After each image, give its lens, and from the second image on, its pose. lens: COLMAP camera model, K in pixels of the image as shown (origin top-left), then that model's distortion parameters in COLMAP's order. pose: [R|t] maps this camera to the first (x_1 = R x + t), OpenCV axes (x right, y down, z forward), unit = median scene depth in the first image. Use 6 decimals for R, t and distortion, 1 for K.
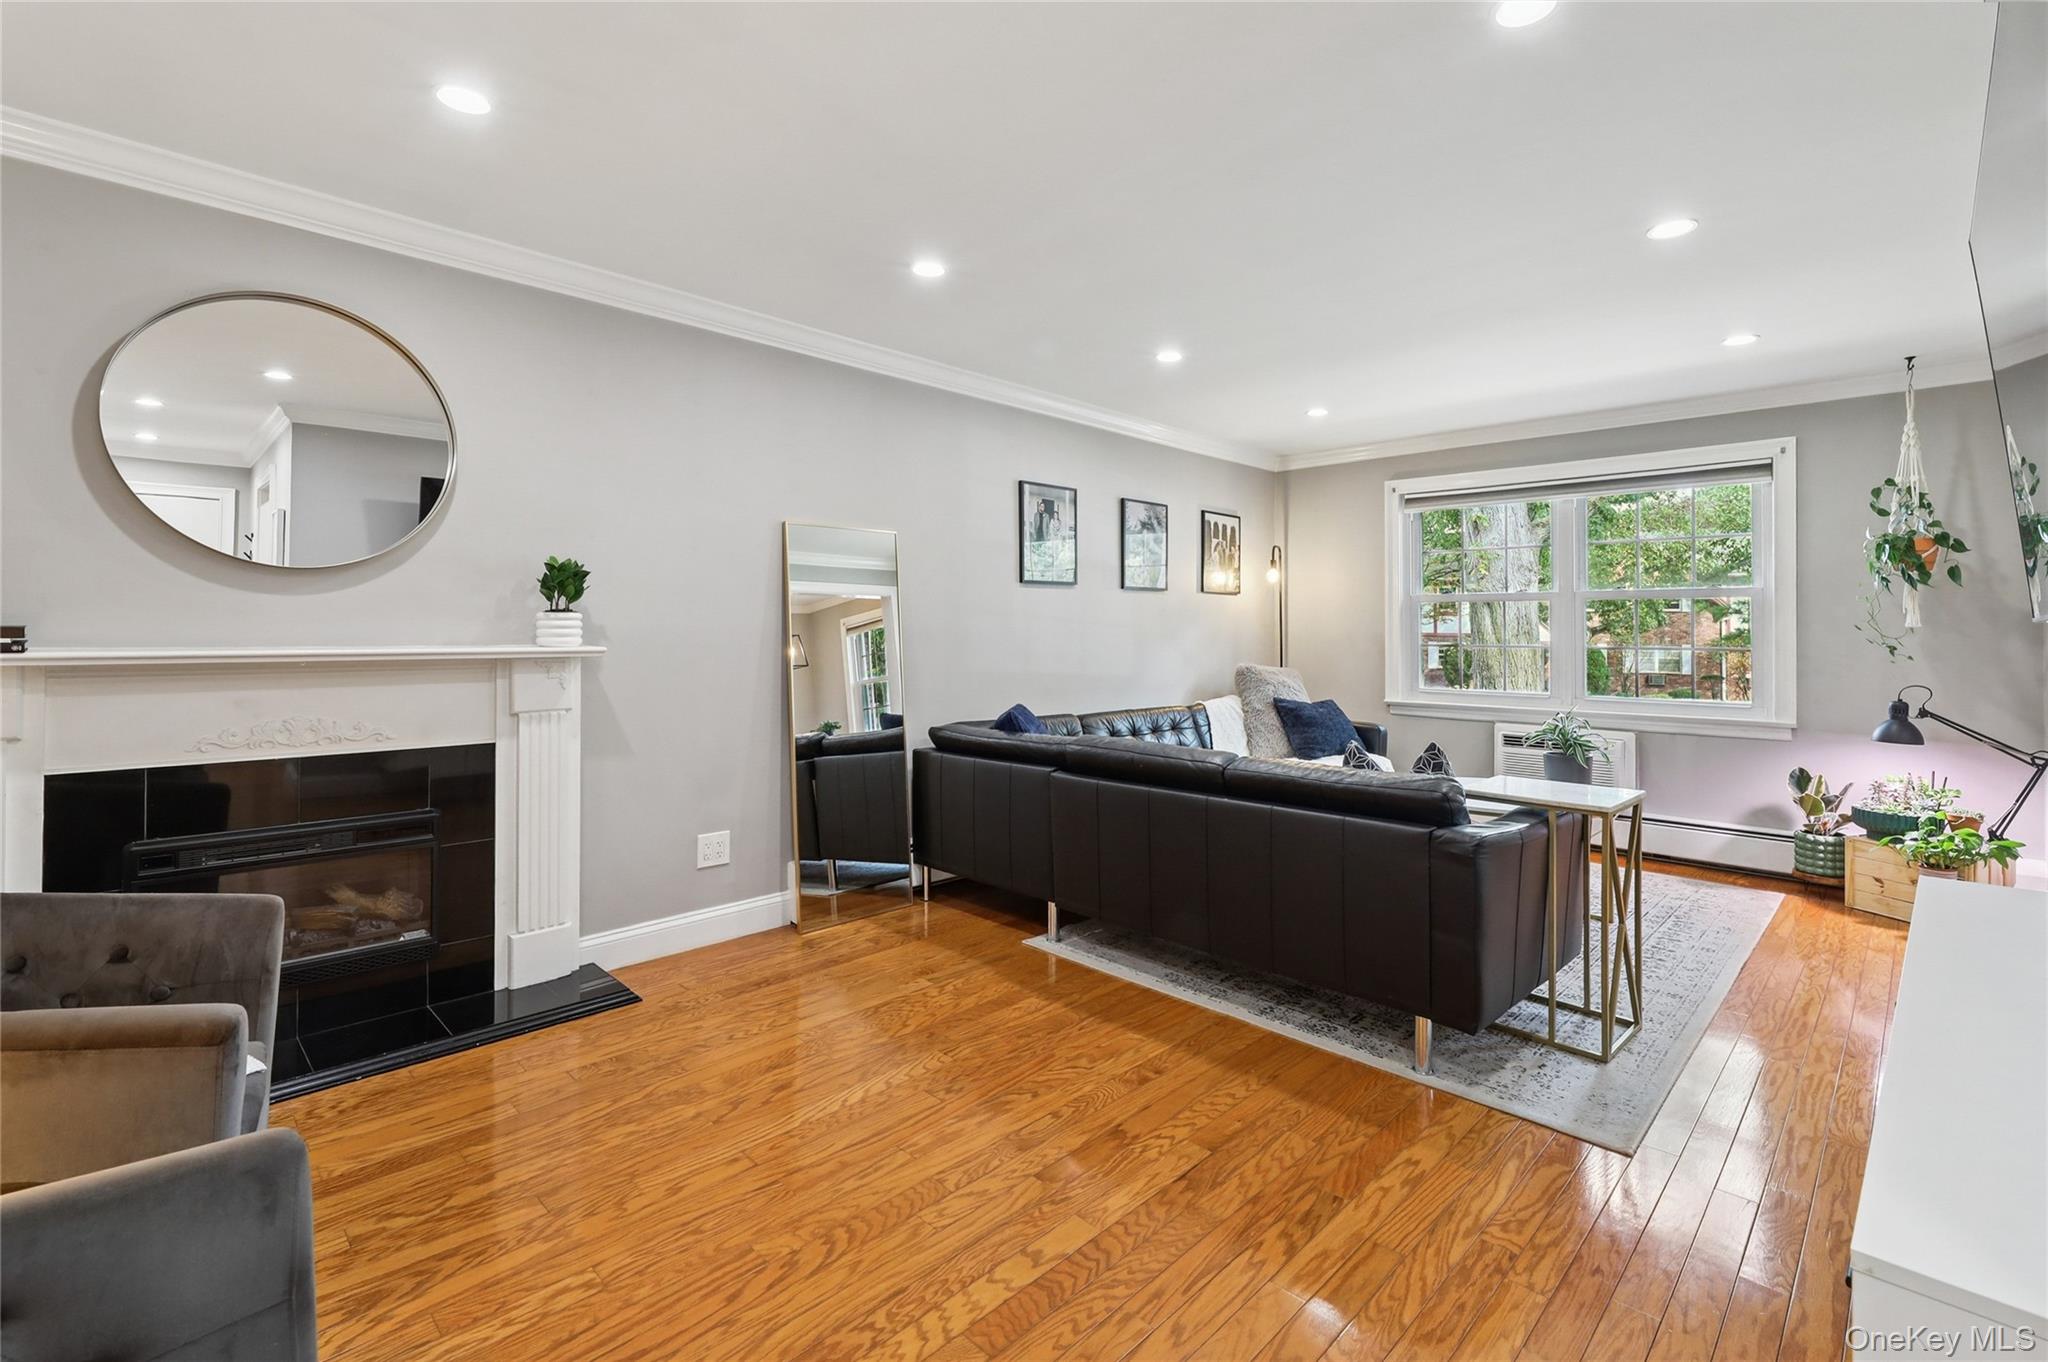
lens RADIAL K [[906.7, 0, 1052.3], [0, 906.7, 628.3], [0, 0, 1]] dist [-0.000530, -0.000965]
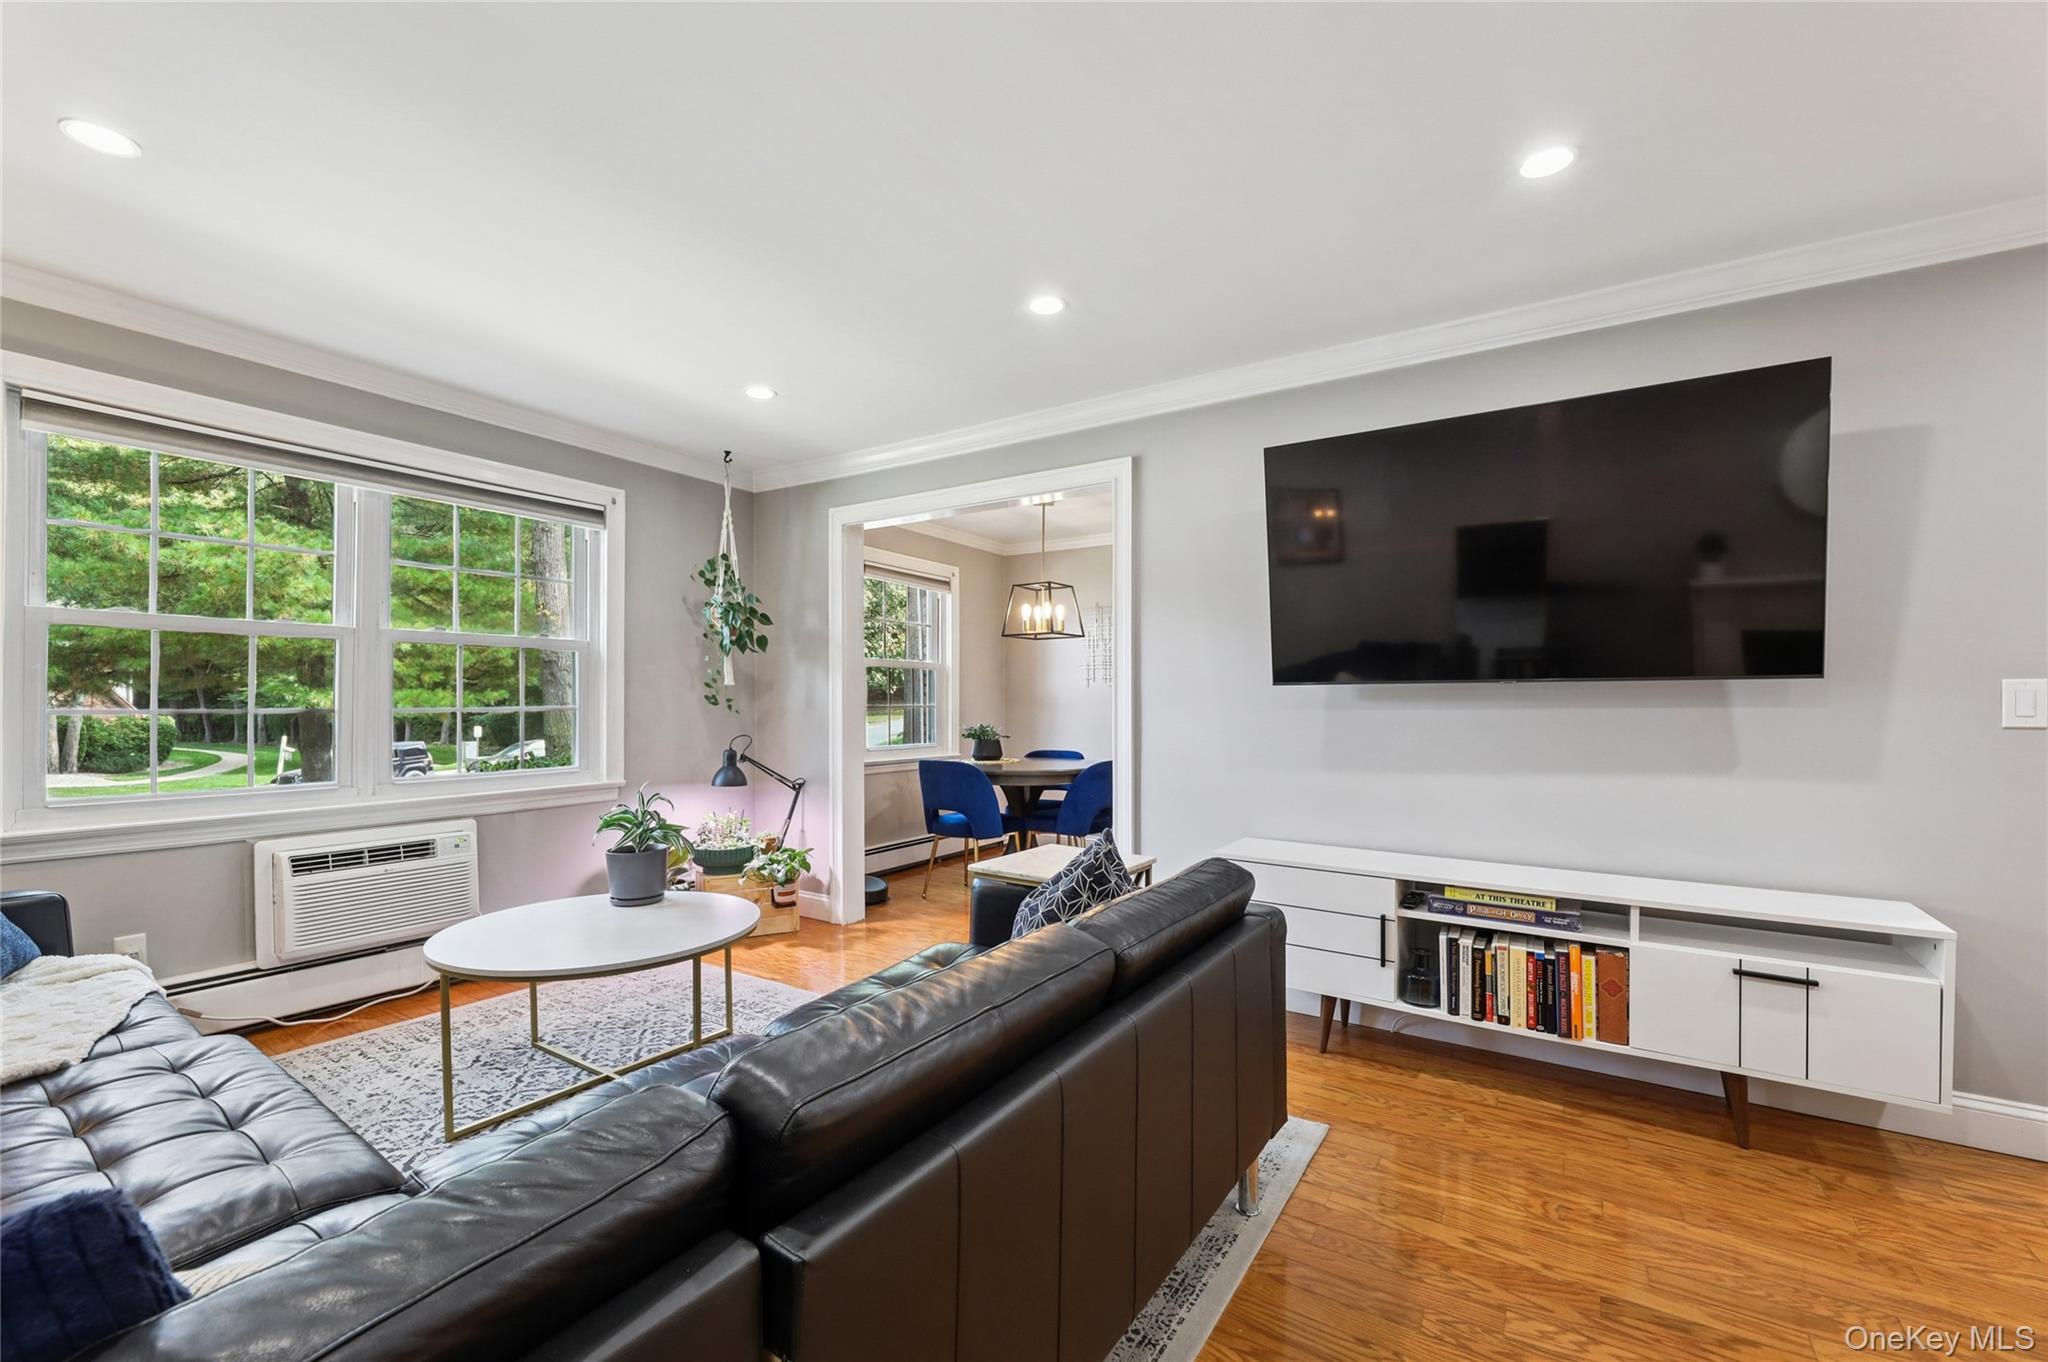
lens RADIAL K [[842.8, 0, 1013.6], [0, 842.8, 695.3], [0, 0, 1]] dist [-0.000811, -0.000500]
pose [[-0.195350, -0.002622, 0.980730, -0.177704], [-0.007858, 0.999969, 0.001109, 0.007355], [-0.980702, -0.007490, -0.195365, 0.840055]]
